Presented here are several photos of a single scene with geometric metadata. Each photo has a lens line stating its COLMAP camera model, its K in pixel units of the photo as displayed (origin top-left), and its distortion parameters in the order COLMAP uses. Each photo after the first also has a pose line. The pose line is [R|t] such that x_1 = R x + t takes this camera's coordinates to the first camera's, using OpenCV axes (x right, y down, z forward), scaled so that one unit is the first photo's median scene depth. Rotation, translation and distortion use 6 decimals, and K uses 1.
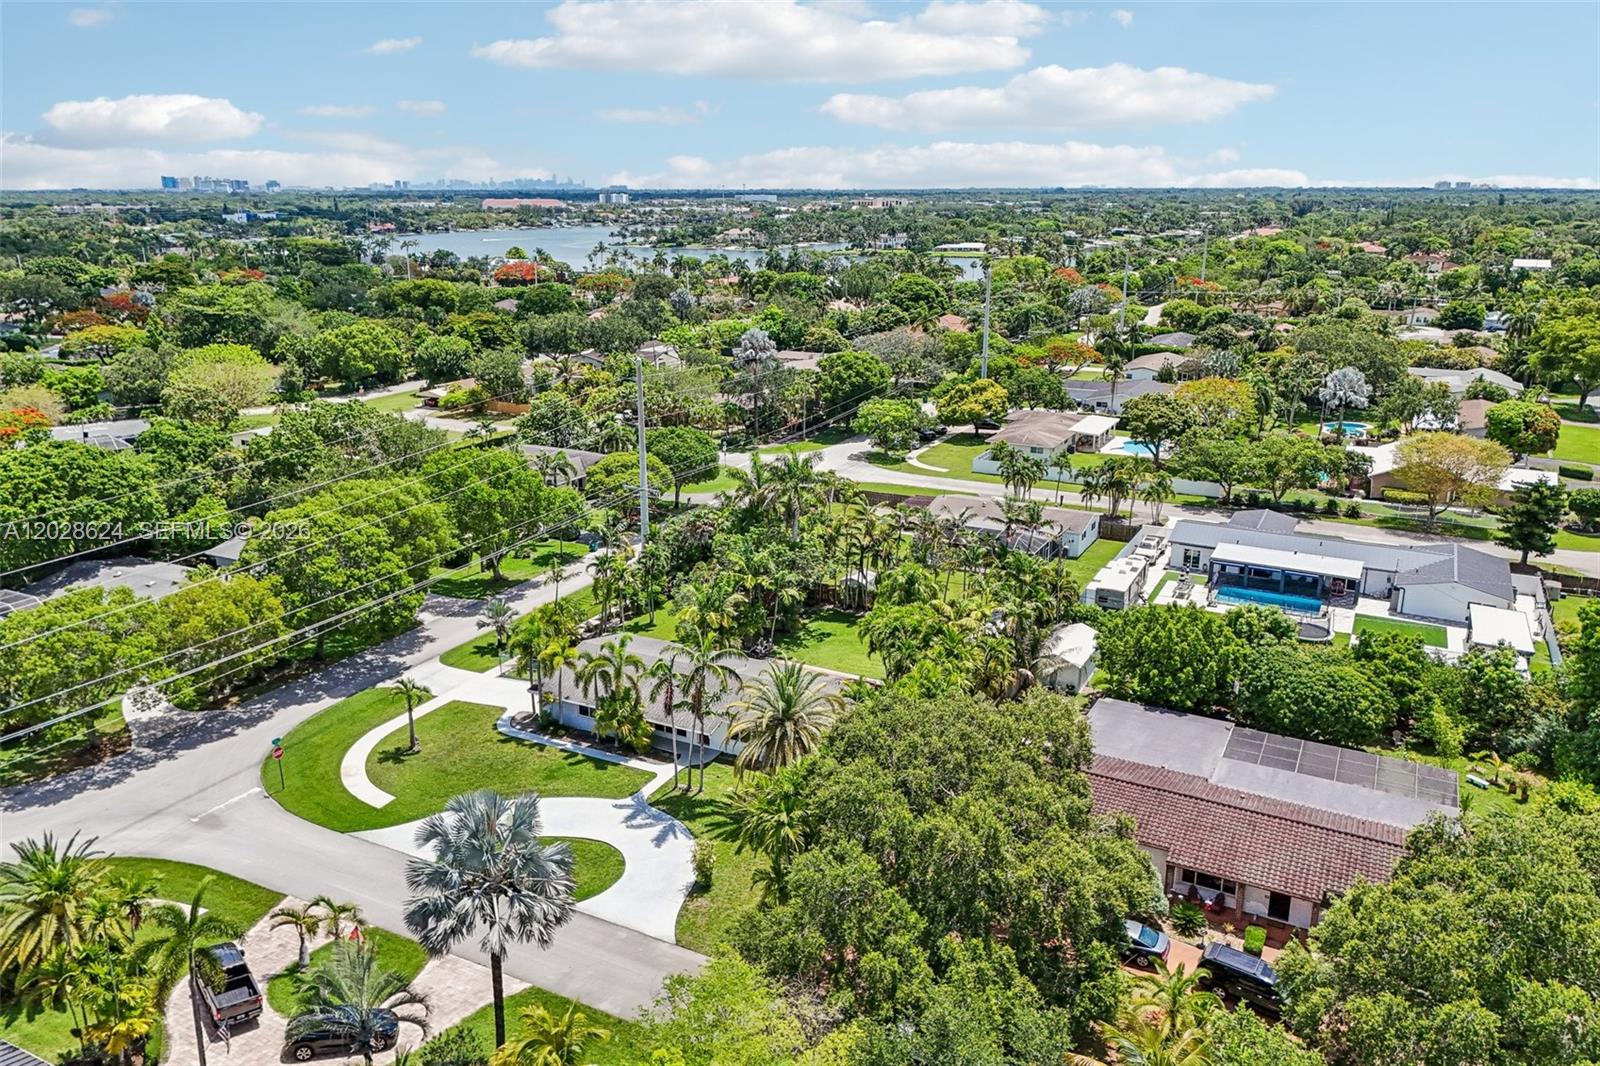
lens RADIAL K [[1185.3, 0, 800.0], [0, 1185.3, 524.8], [0, 0, 1]] dist [0.070020, -0.067311]
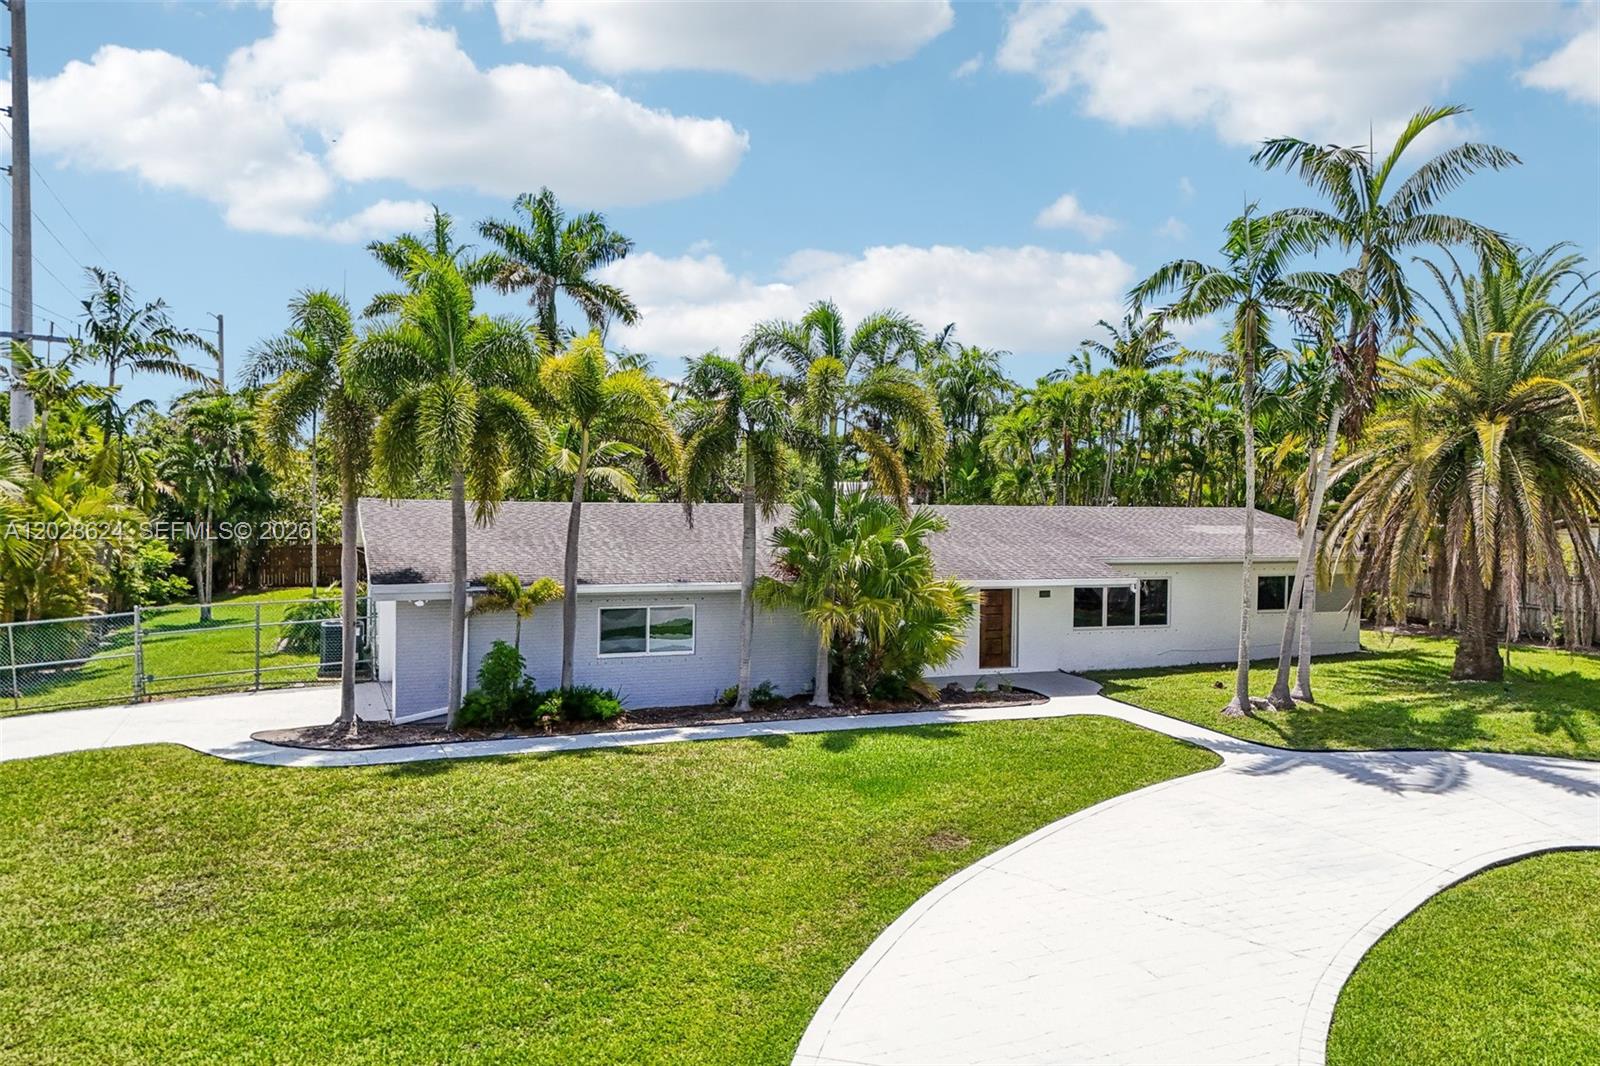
lens RADIAL K [[1185.3, 0, 797.9], [0, 1185.3, 540.1], [0, 0, 1]] dist [0.070020, -0.067311]
pose [[0.656715, -0.026673, 0.753667, -0.259524], [0.197496, 0.970579, -0.137741, 0.131959], [-0.727819, 0.239303, 0.642661, 0.581765]]
